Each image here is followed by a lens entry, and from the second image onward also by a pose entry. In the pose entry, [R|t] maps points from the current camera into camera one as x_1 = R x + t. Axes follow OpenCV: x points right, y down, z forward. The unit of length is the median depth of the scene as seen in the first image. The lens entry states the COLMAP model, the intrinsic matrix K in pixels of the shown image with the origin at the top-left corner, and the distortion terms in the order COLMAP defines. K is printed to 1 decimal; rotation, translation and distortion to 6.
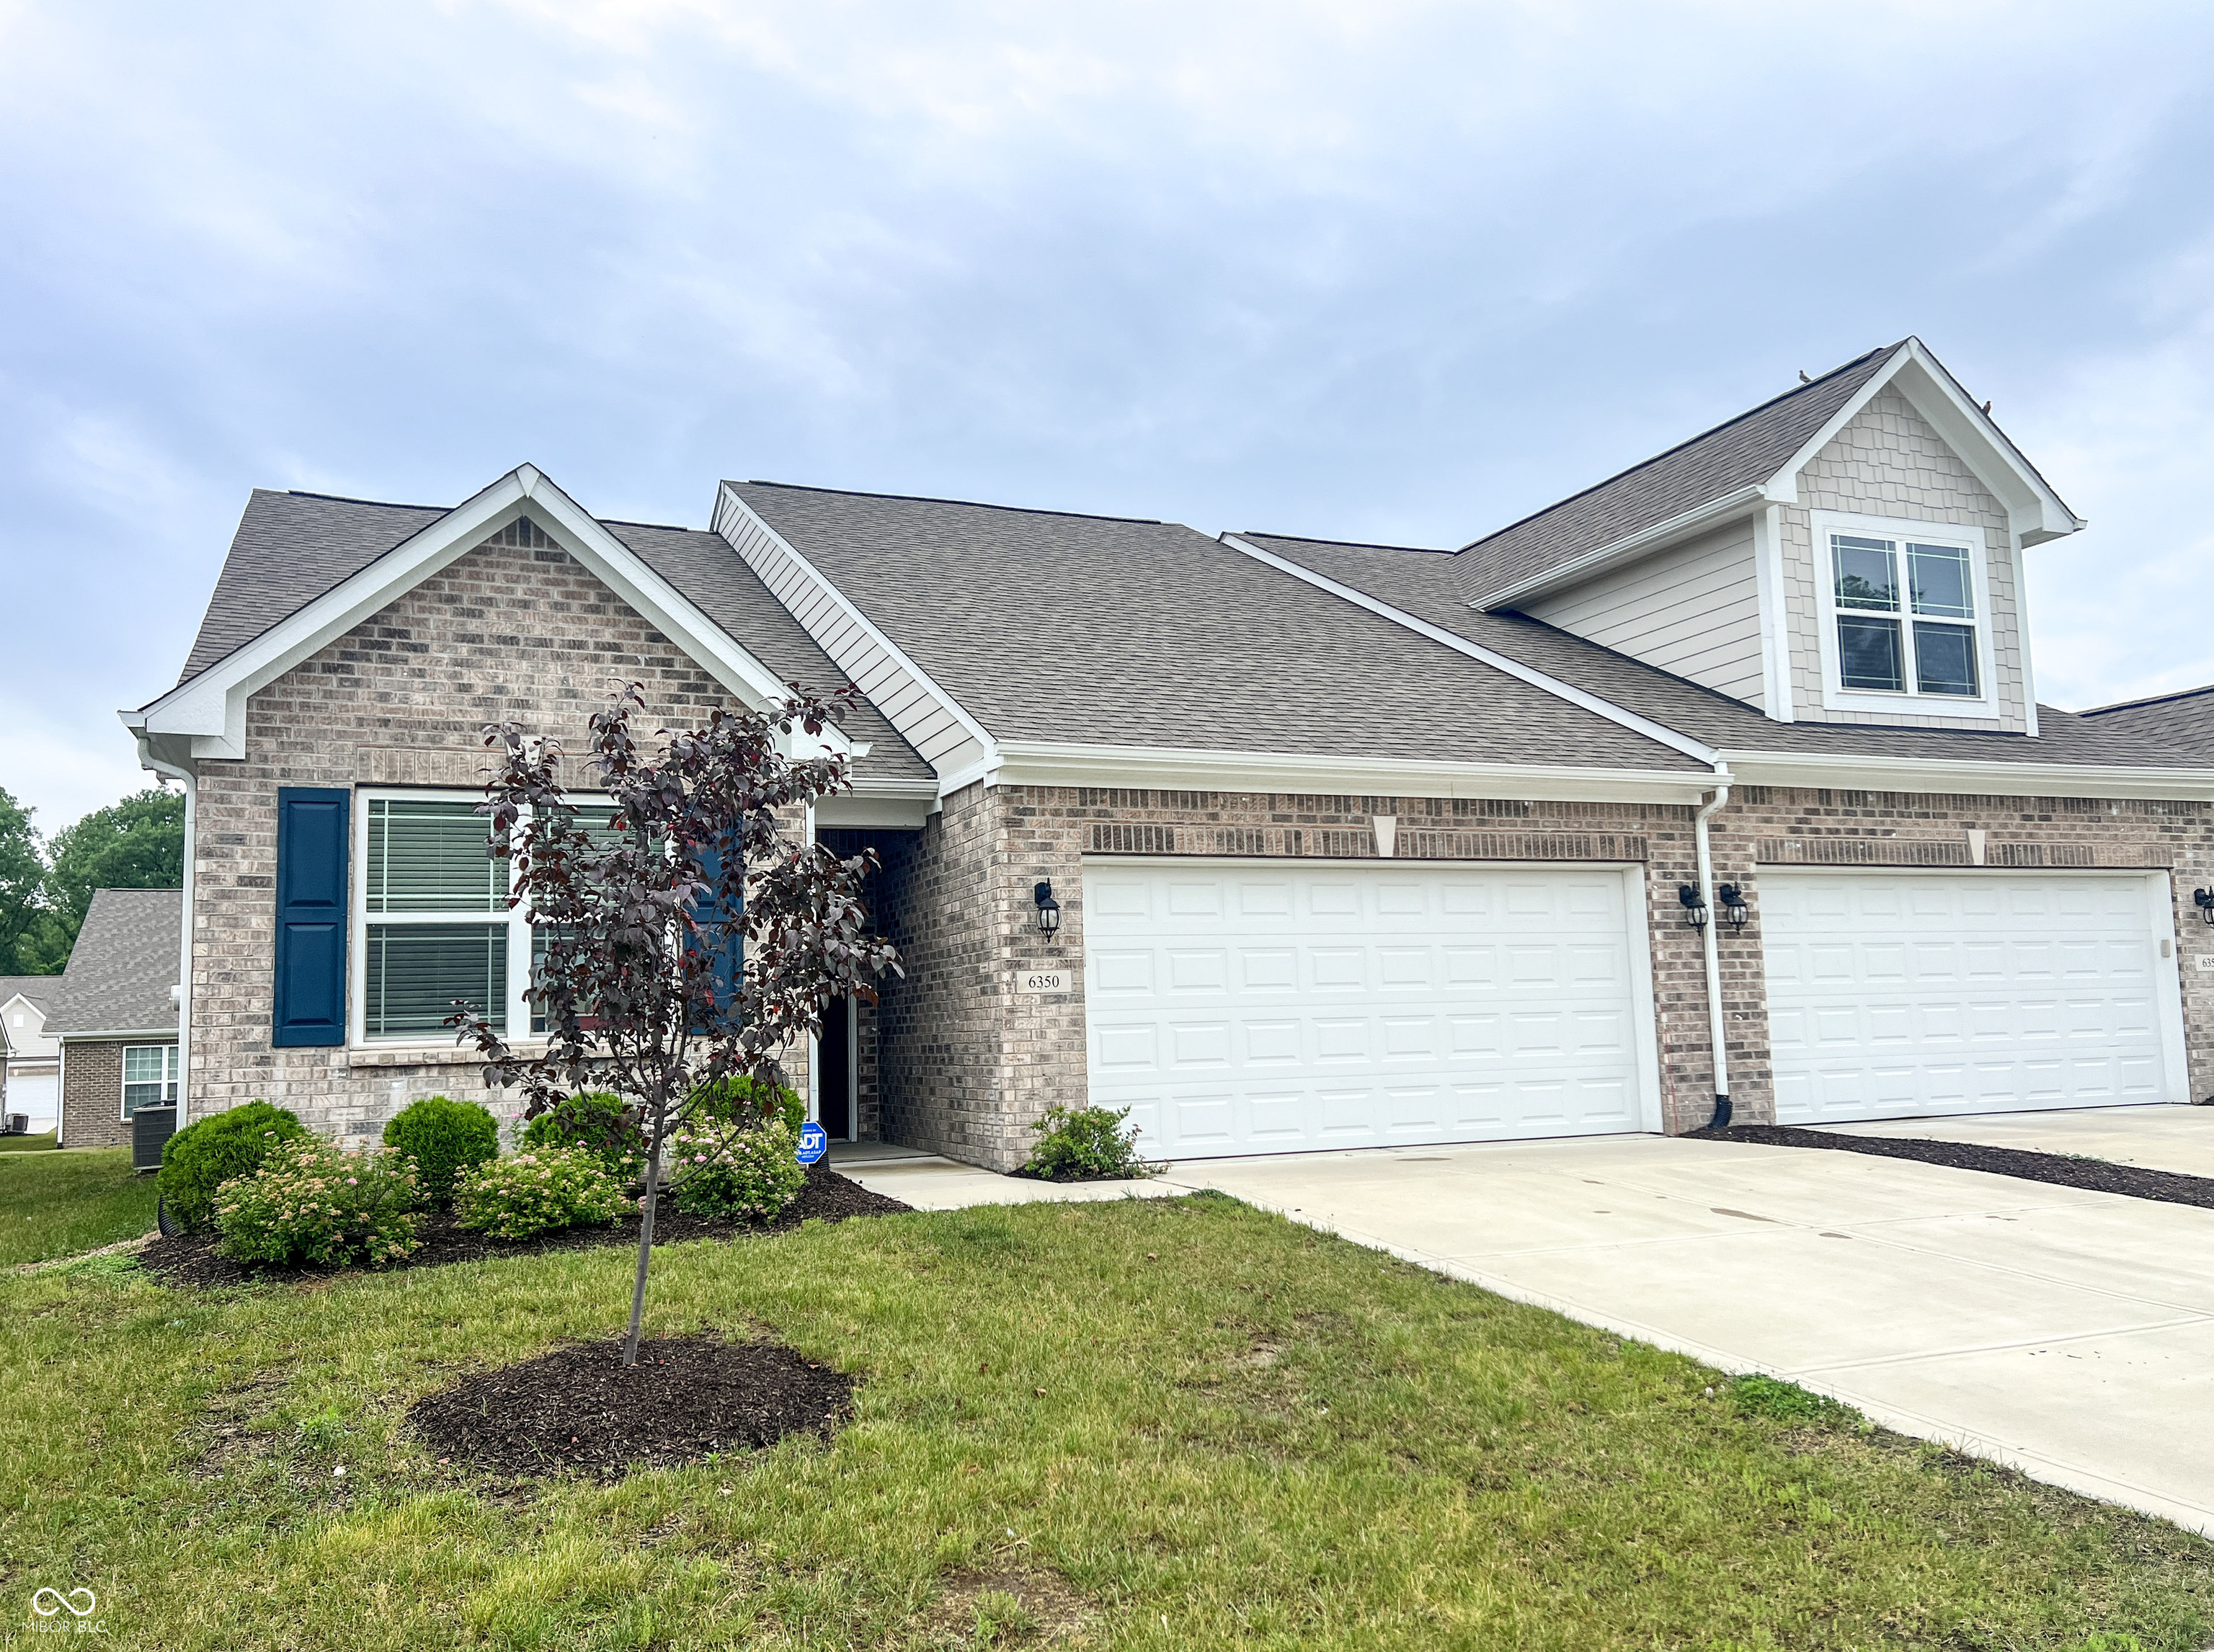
lens RADIAL K [[1654.0, 0, 1107.4], [0, 1654.0, 844.7], [0, 0, 1]] dist [0.092049, -0.080269]
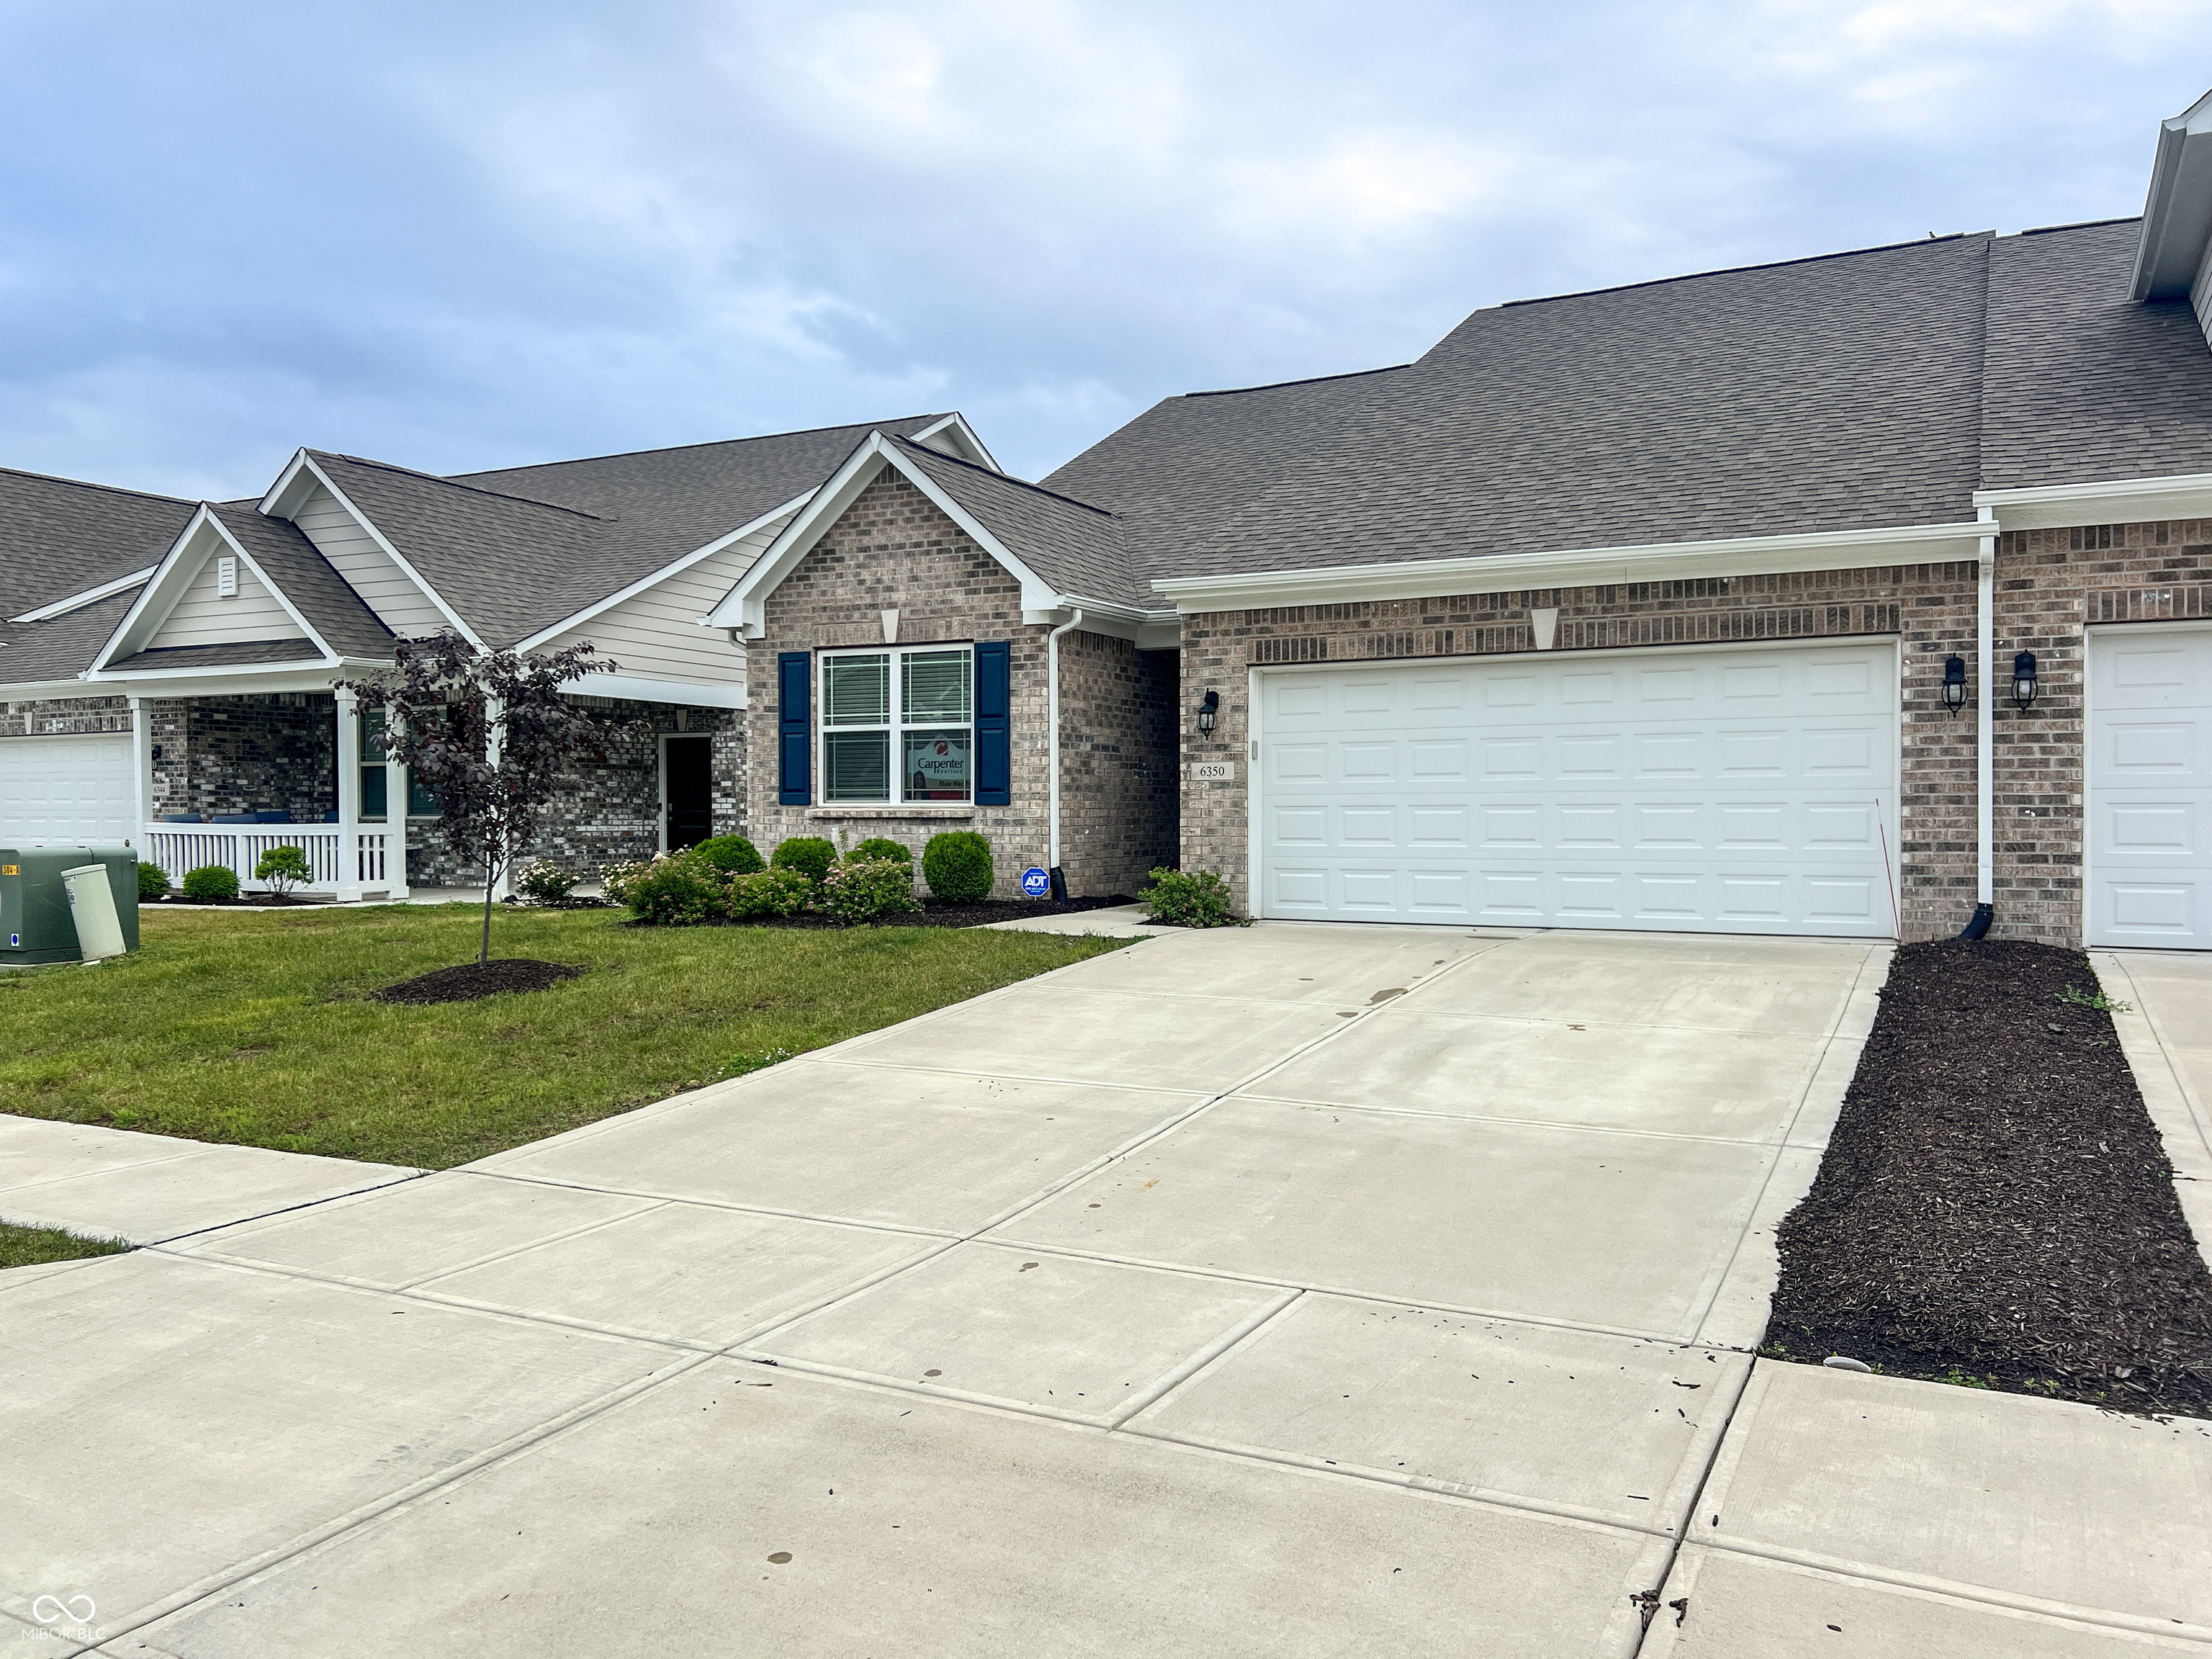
lens RADIAL K [[1652.4, 0, 1100.9], [0, 1652.4, 822.6], [0, 0, 1]] dist [0.092049, -0.080269]
pose [[0.642431, 0.031979, -0.765676, 0.819814], [0.066008, 0.993107, 0.096861, -0.004280], [0.763495, -0.112767, 0.635892, 0.131500]]
